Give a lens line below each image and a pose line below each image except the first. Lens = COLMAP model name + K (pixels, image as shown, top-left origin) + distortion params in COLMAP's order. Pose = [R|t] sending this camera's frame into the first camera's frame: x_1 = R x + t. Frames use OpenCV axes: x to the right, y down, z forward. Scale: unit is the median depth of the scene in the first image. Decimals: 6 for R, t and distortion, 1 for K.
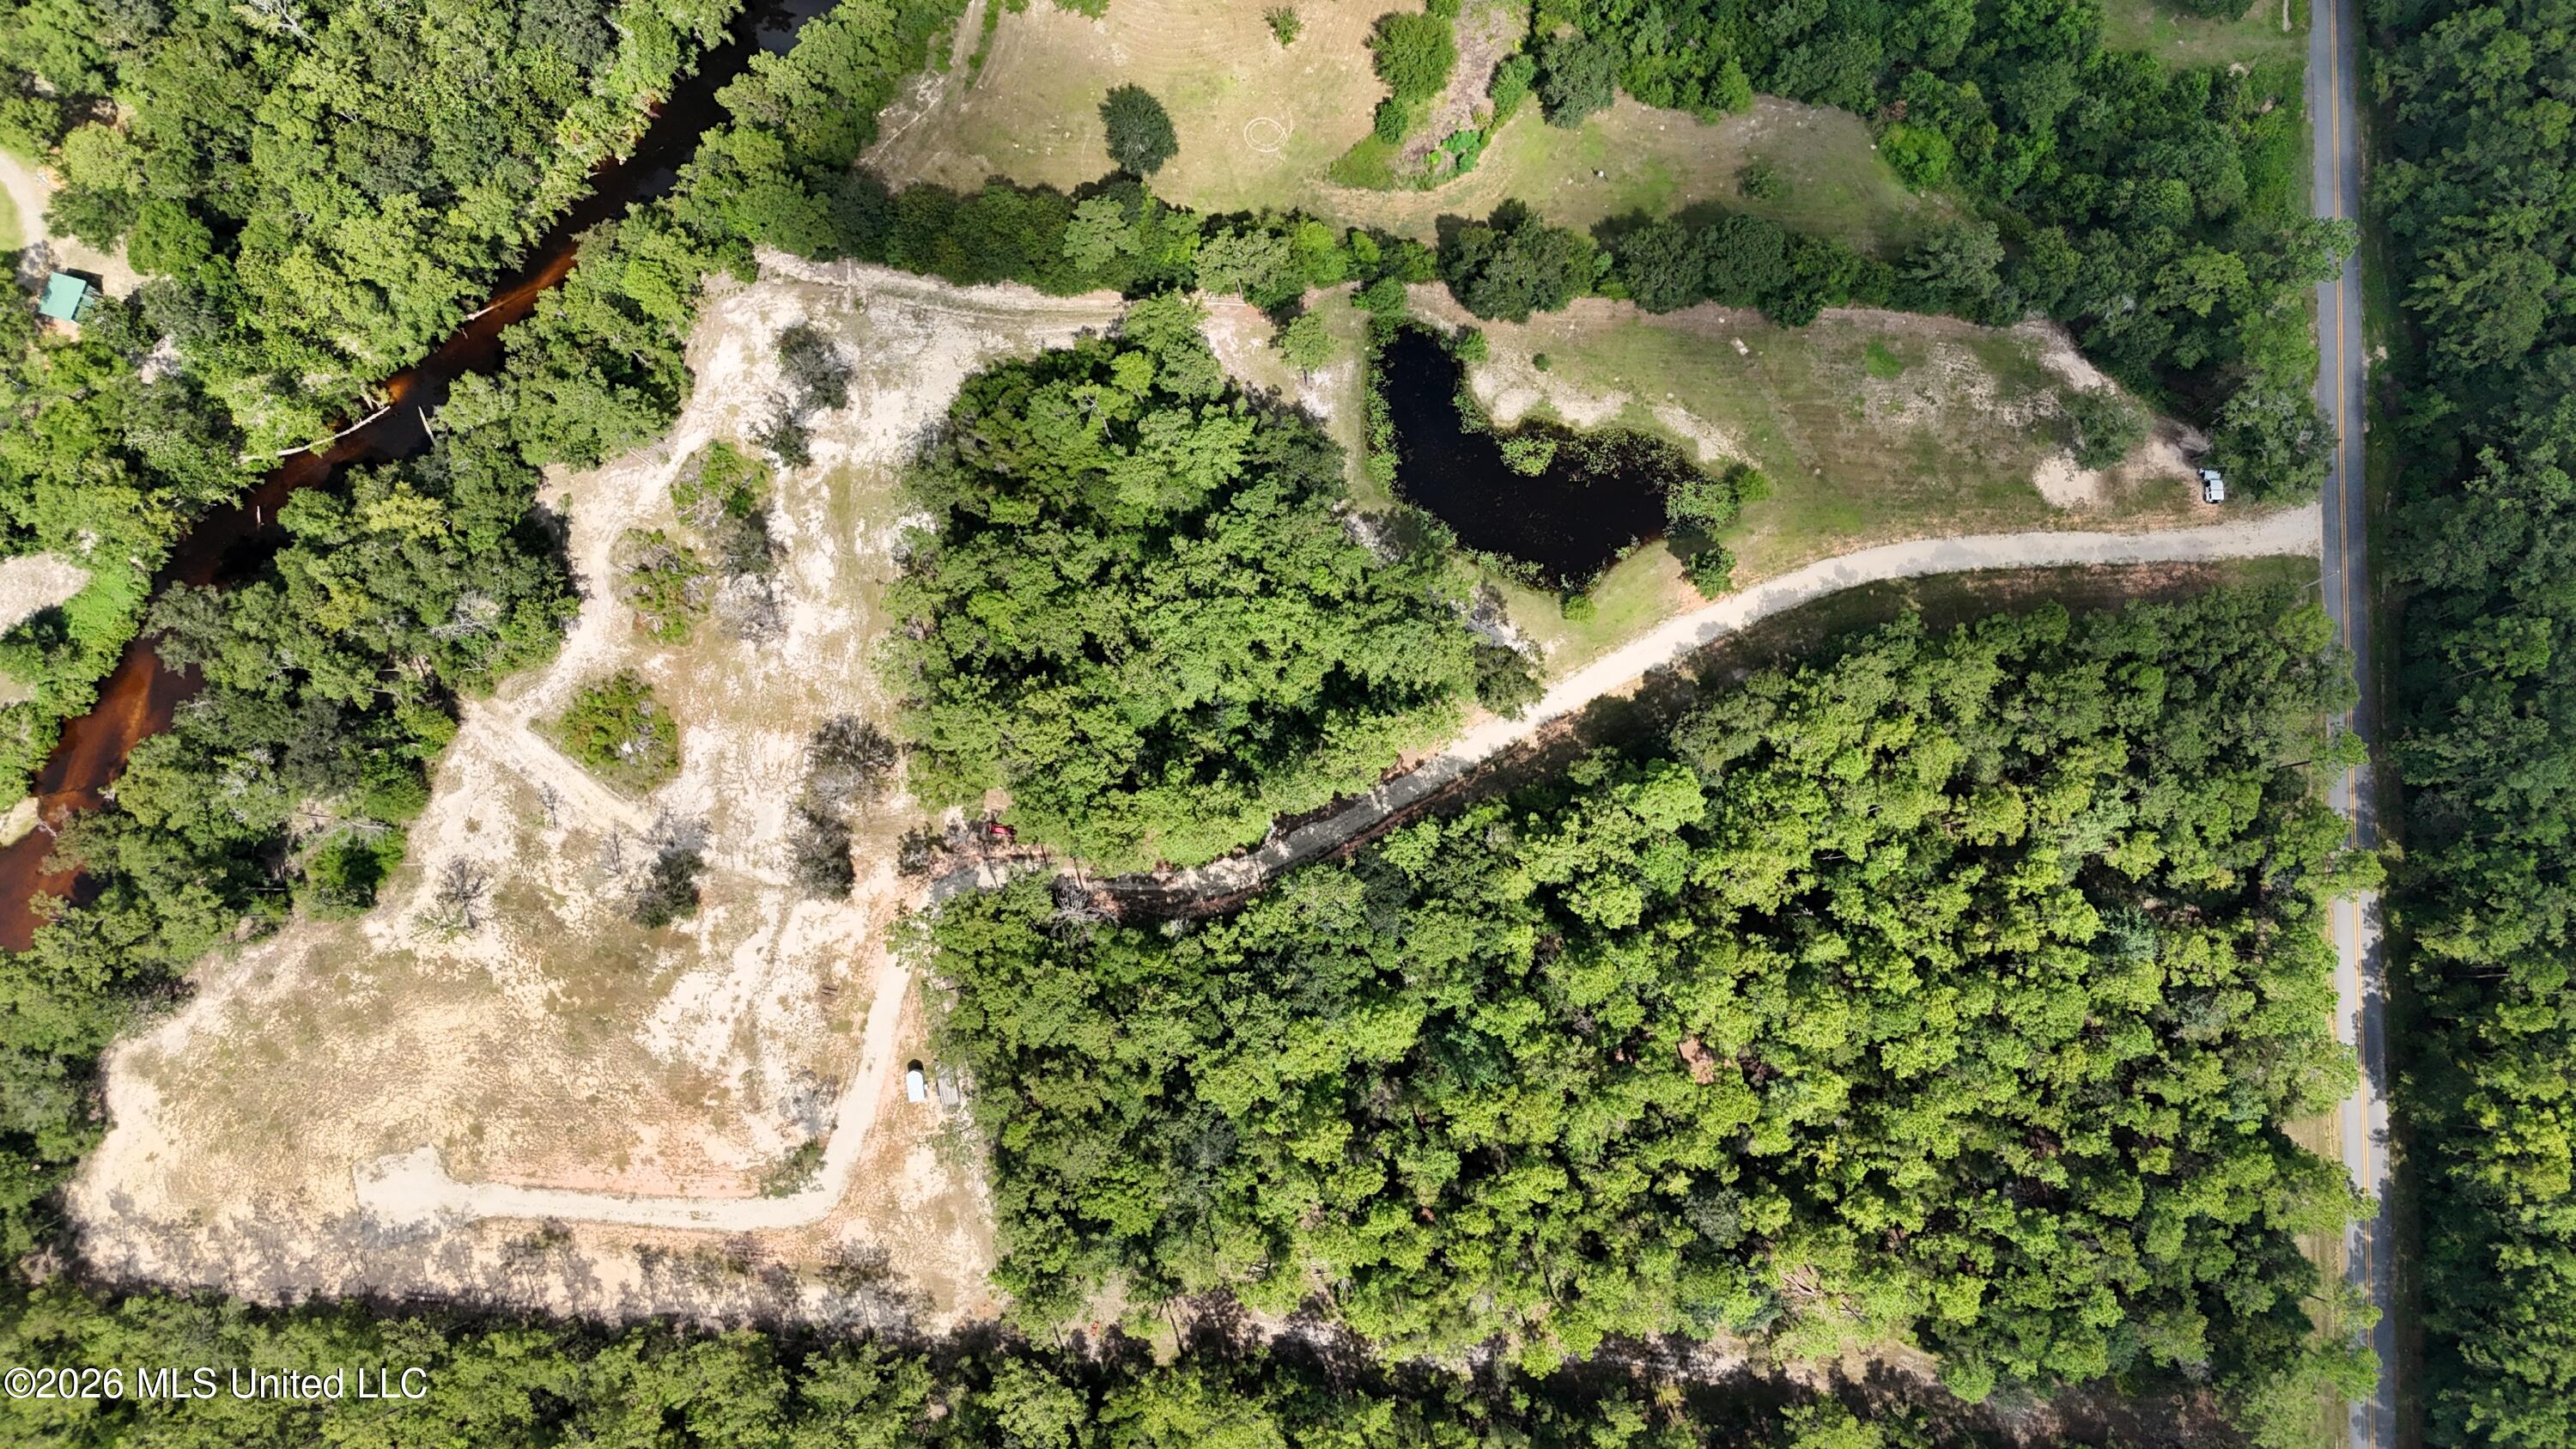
lens RADIAL K [[1893.4, 0, 1286.0], [0, 1893.4, 731.2], [0, 0, 1]] dist [0.079101, -0.075396]
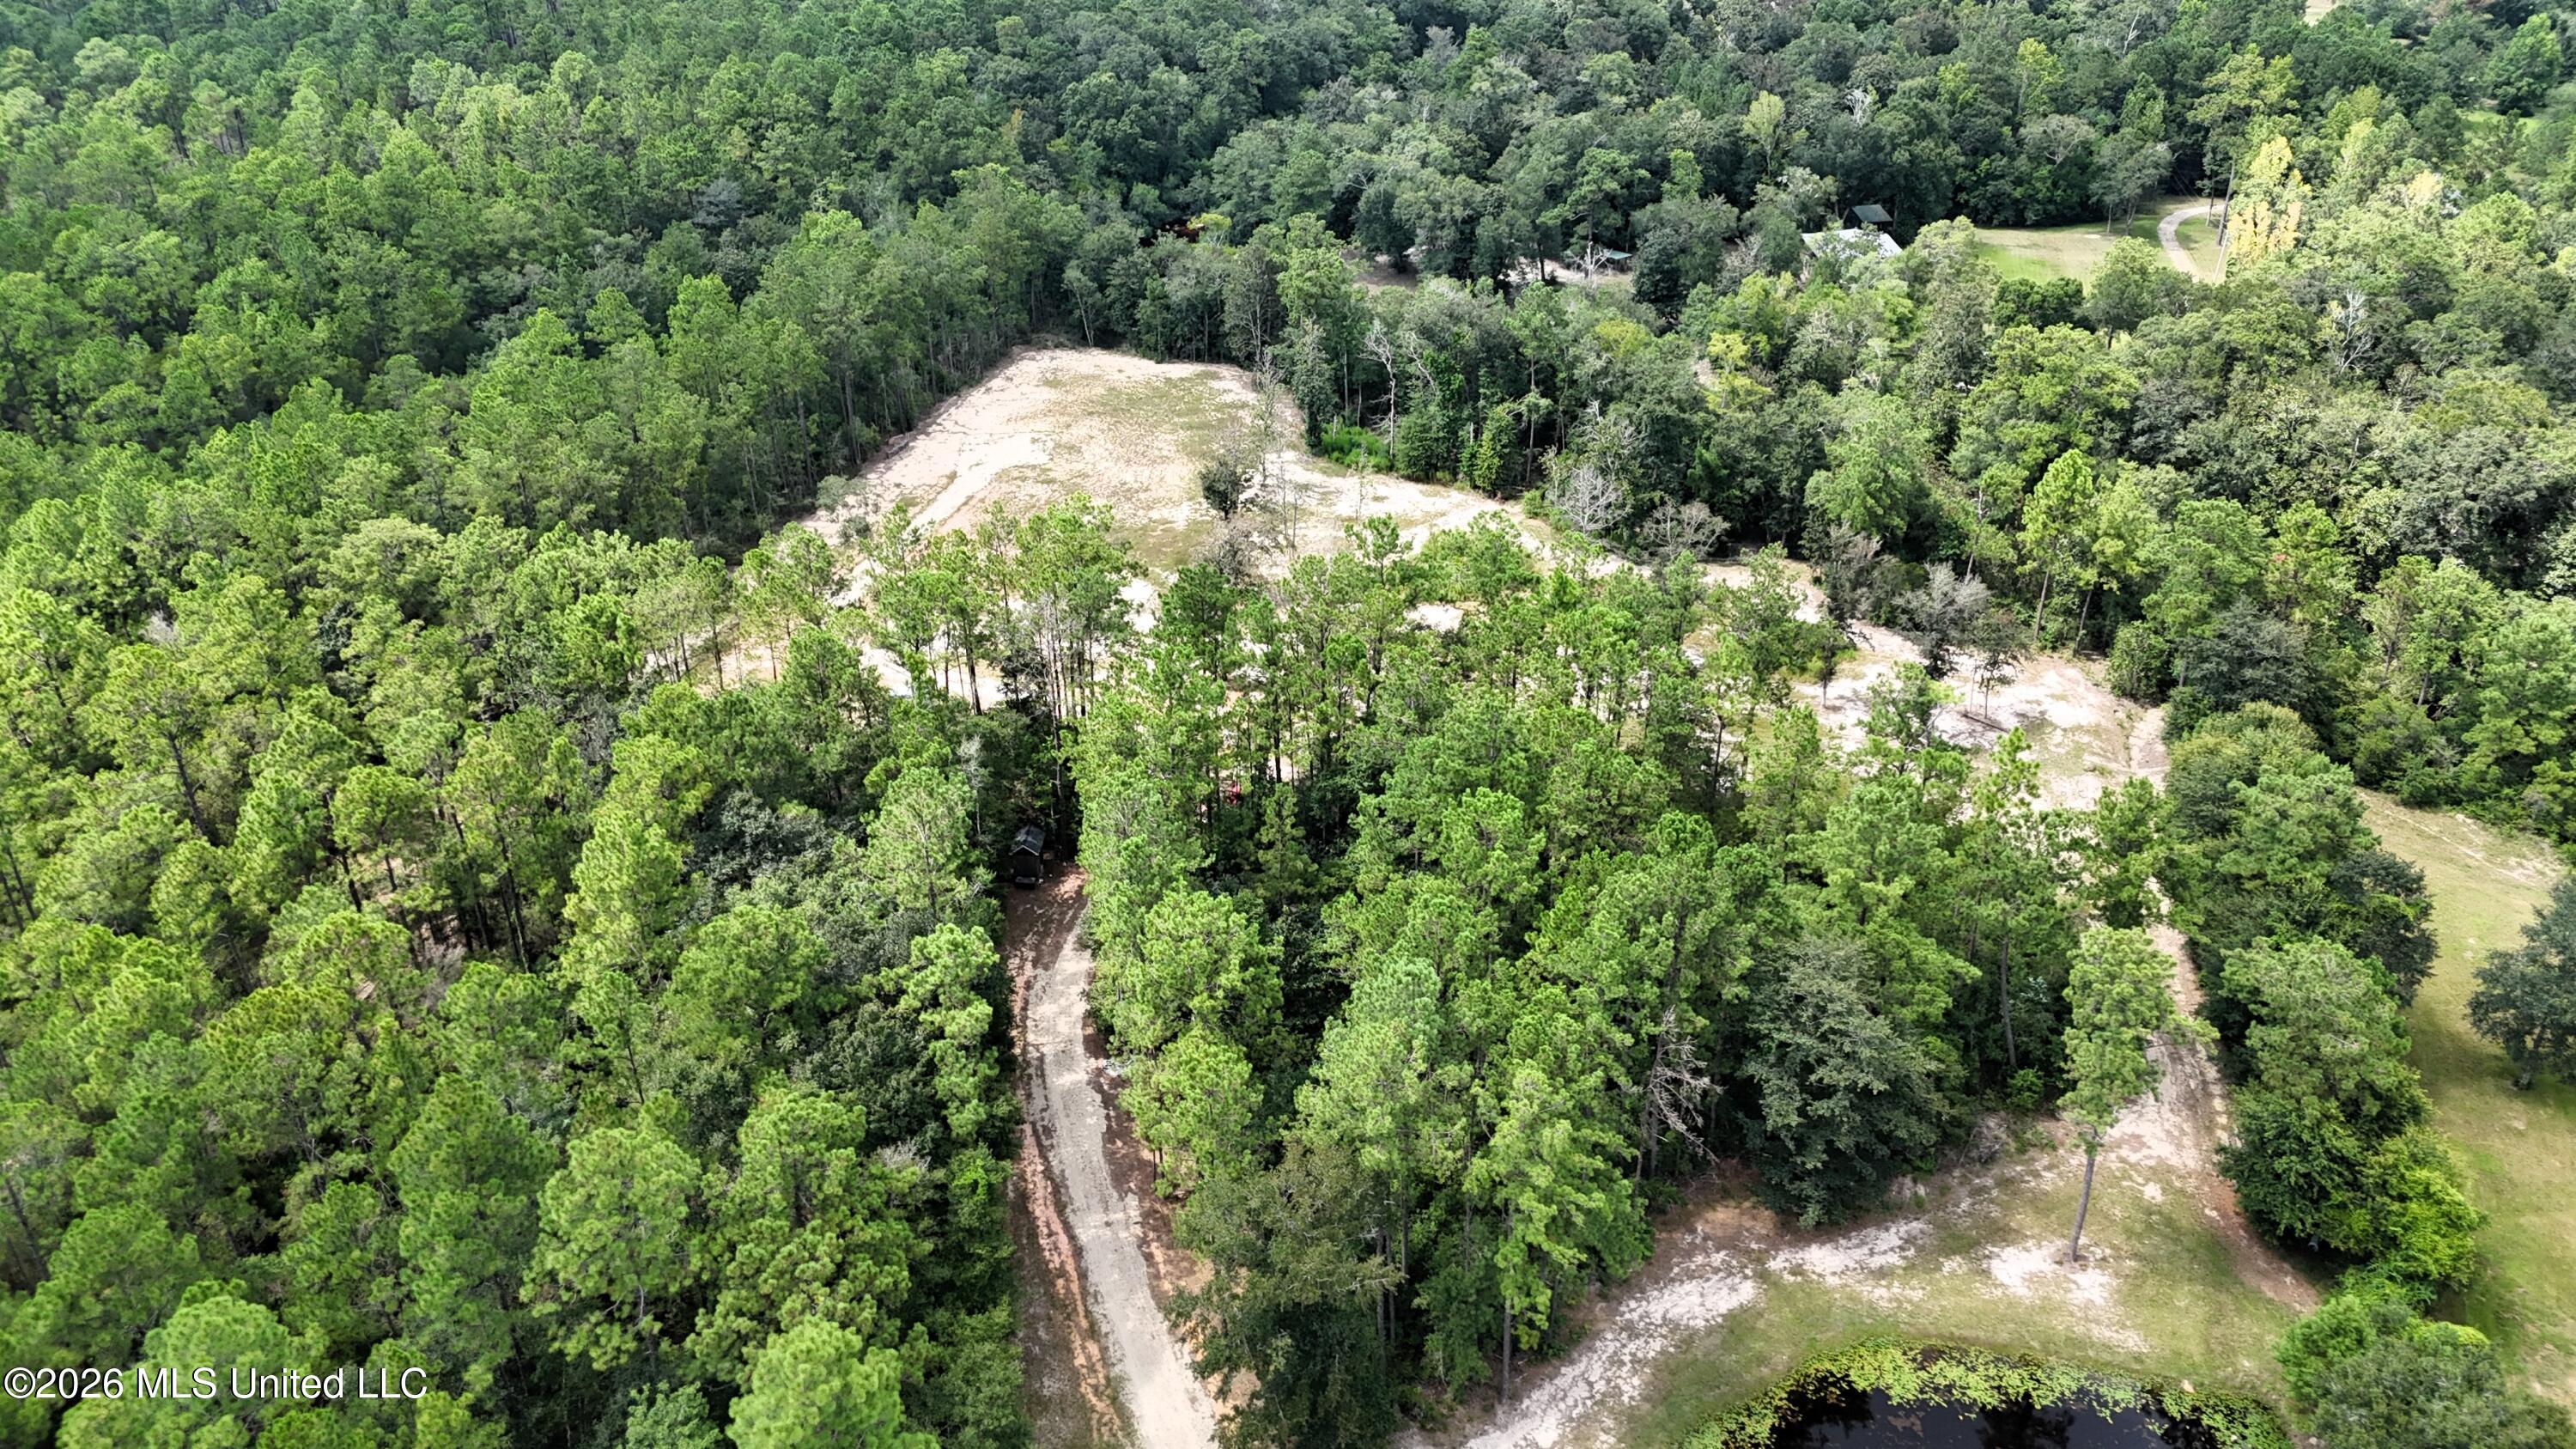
lens RADIAL K [[1893.4, 0, 1299.2], [0, 1893.4, 729.7], [0, 0, 1]] dist [0.079101, -0.075396]
pose [[-0.199663, 0.490764, -0.848107, 0.379990], [-0.970794, 0.018421, 0.239205, -0.122698], [0.133017, 0.871098, 0.472753, 0.682848]]
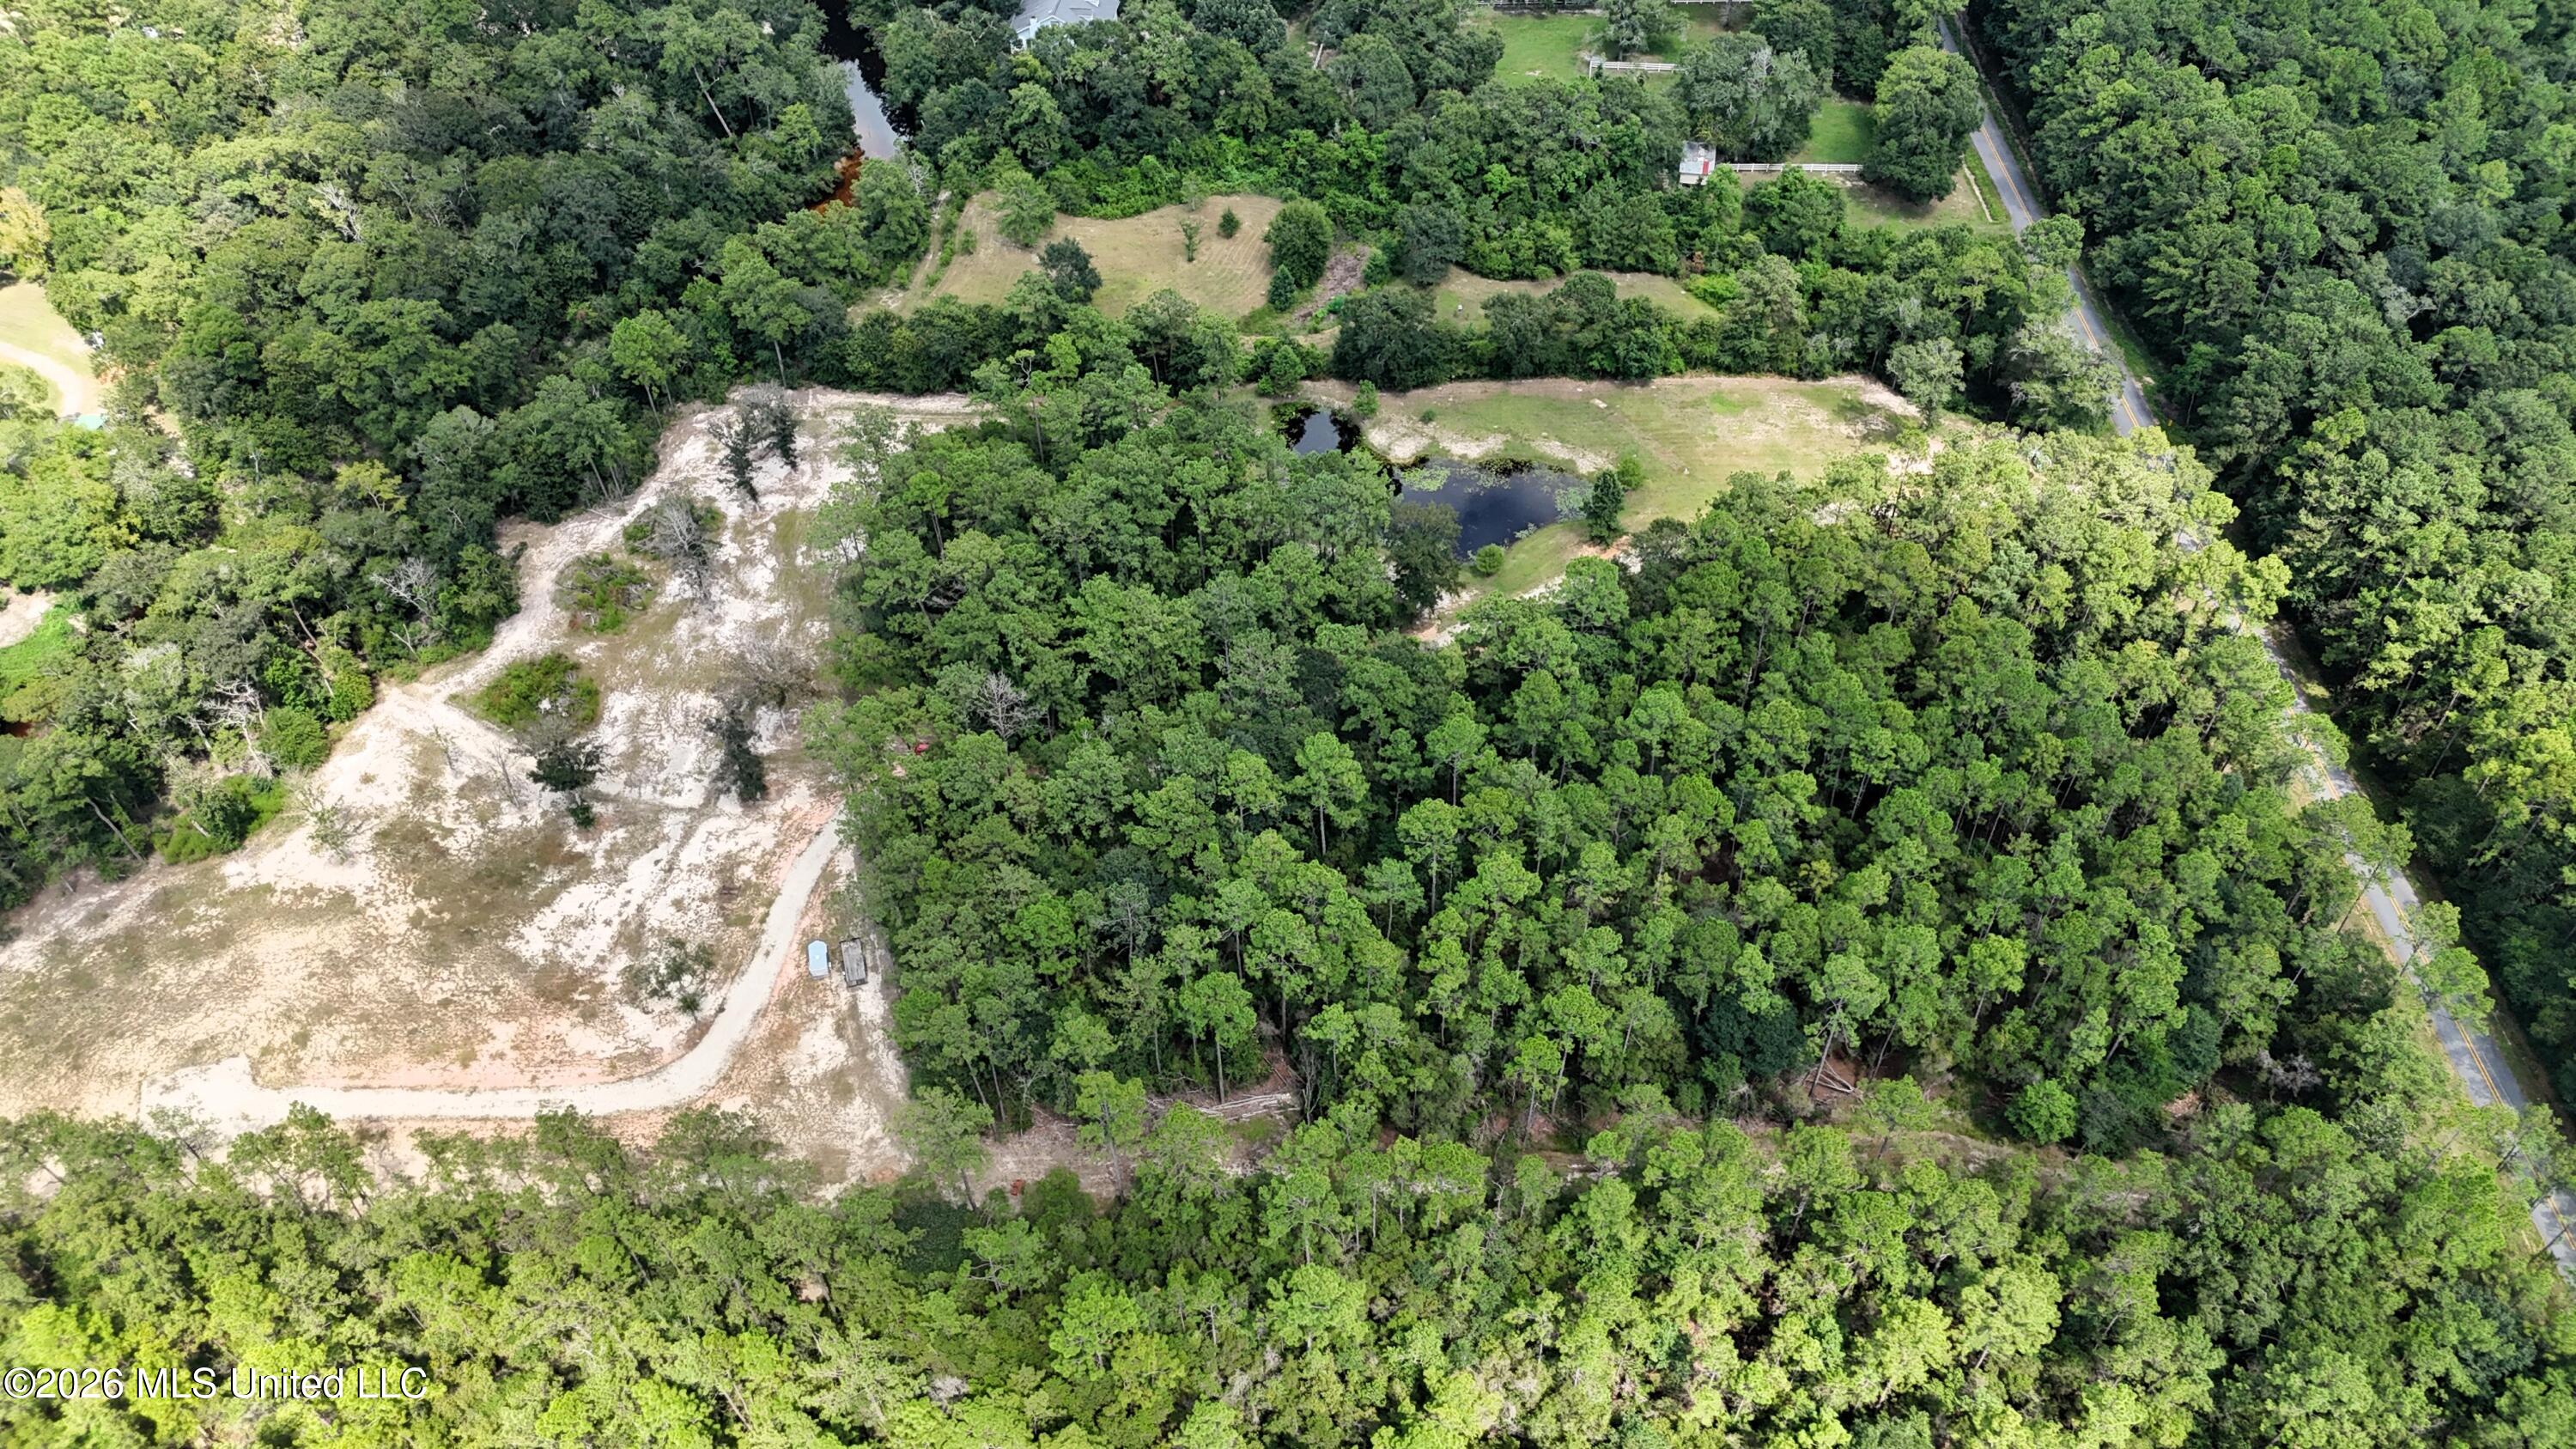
lens RADIAL K [[1893.4, 0, 1293.1], [0, 1893.4, 741.7], [0, 0, 1]] dist [0.079101, -0.075396]
pose [[0.997469, -0.046345, 0.053923, -0.015031], [0.068994, 0.814187, -0.576489, 0.624985], [-0.017186, 0.578750, 0.815324, 0.203232]]
